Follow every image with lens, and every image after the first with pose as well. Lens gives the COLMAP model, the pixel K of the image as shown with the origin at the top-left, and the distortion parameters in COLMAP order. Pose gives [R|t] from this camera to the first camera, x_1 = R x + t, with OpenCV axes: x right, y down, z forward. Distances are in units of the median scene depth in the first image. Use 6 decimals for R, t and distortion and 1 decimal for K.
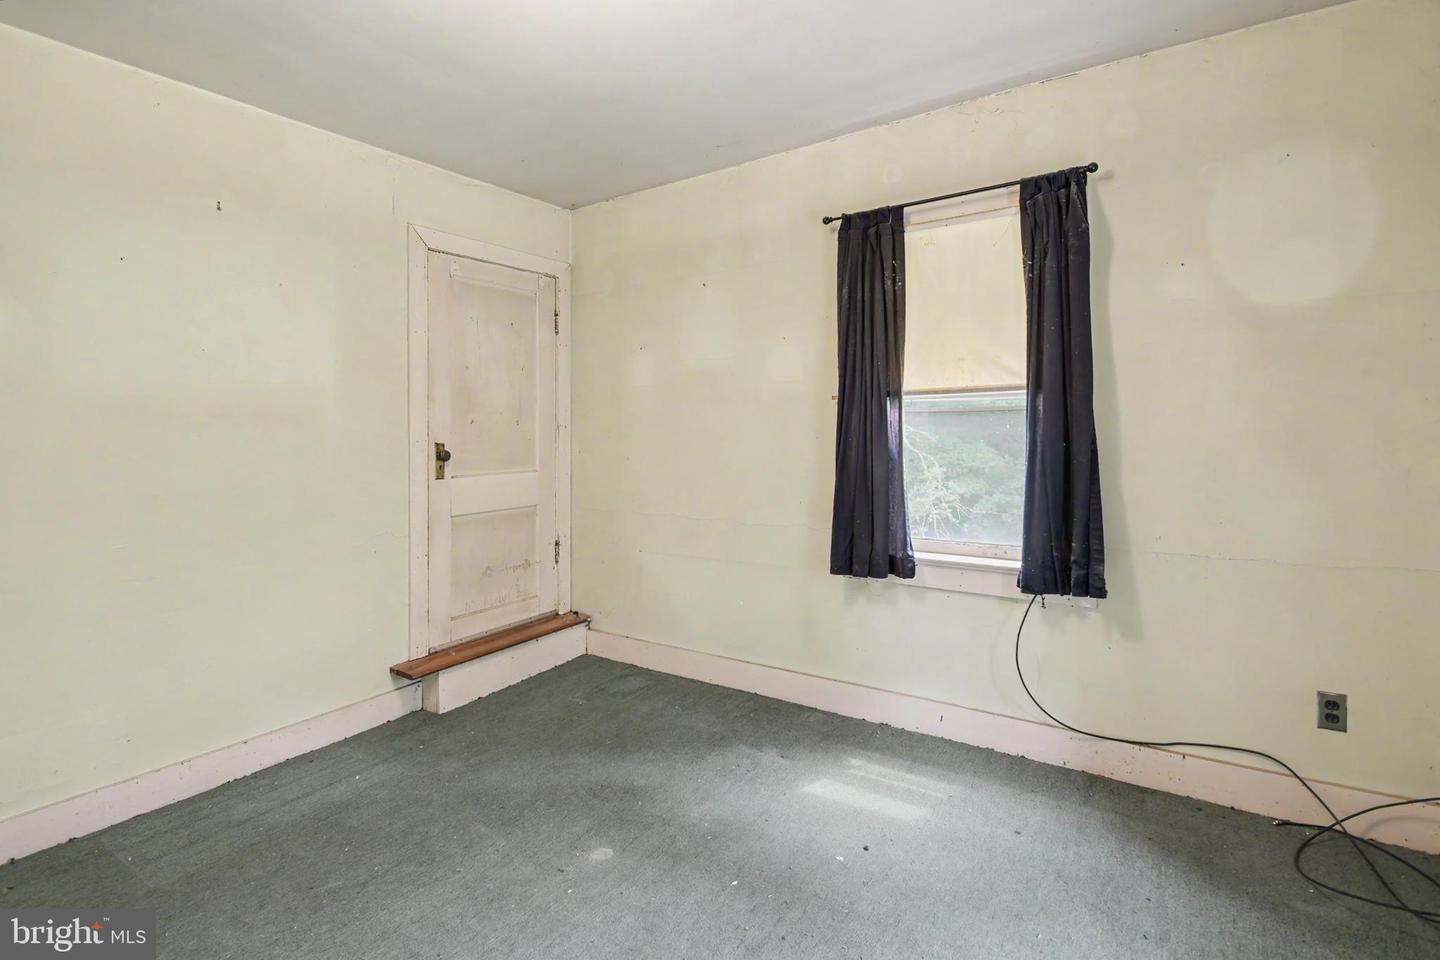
lens RADIAL K [[676.5, 0, 686.3], [0, 676.5, 437.8], [0, 0, 1]] dist [-0.001468, -0.000725]
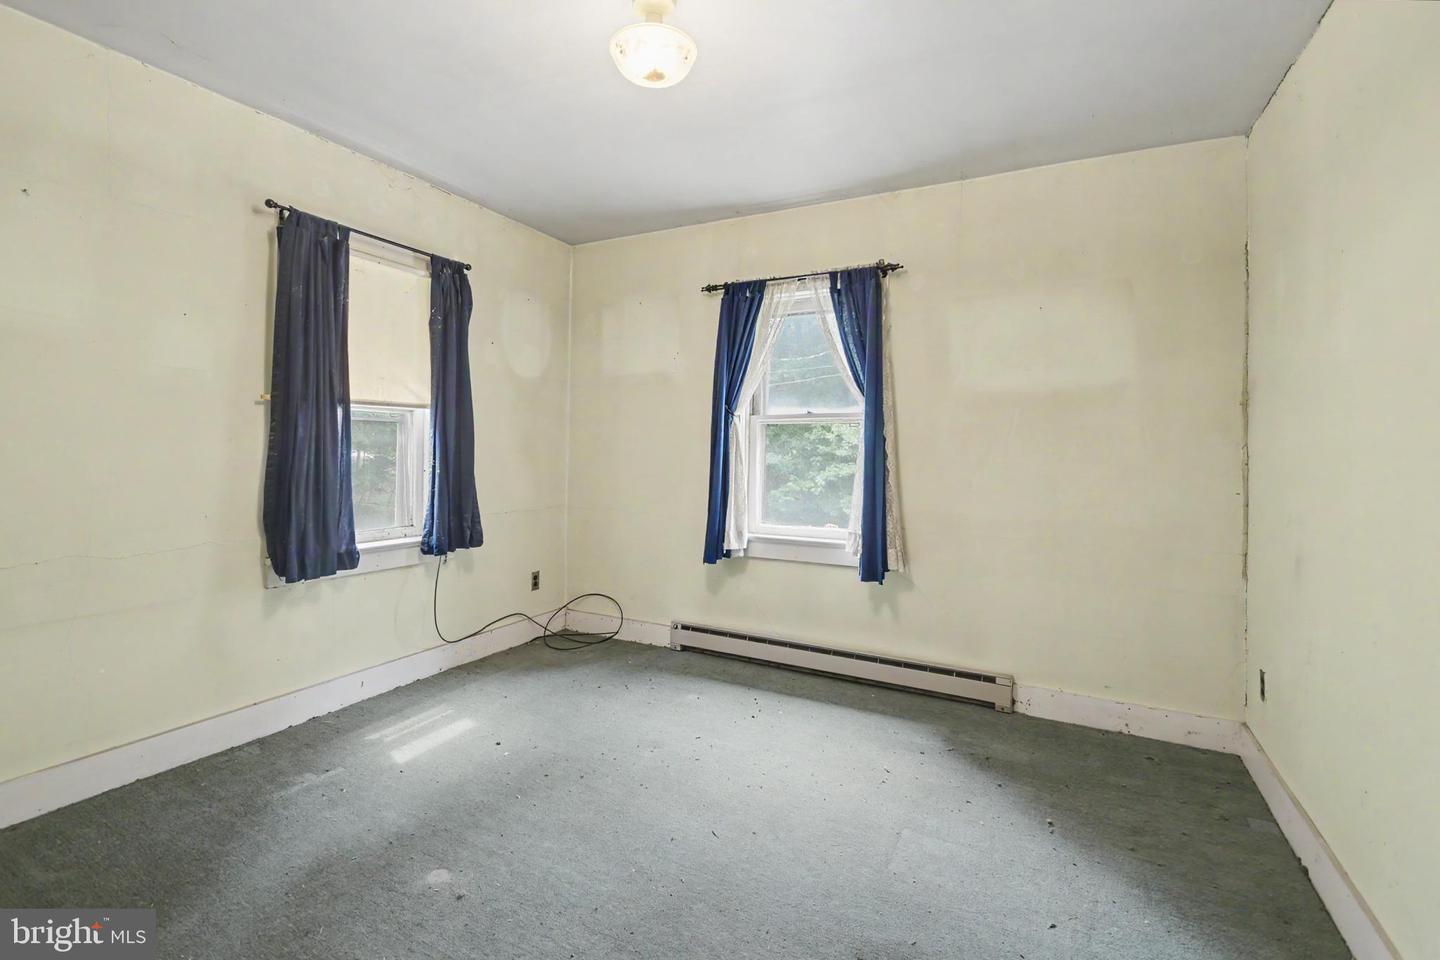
lens RADIAL K [[661.2, 0, 706.4], [0, 661.2, 461.3], [0, 0, 1]] dist [-0.002551, -0.014376]
pose [[-0.131421, -0.015035, 0.991213, -0.864006], [-0.013955, 0.999814, 0.013315, 0.009138], [-0.991228, -0.012083, -0.131606, 0.598845]]
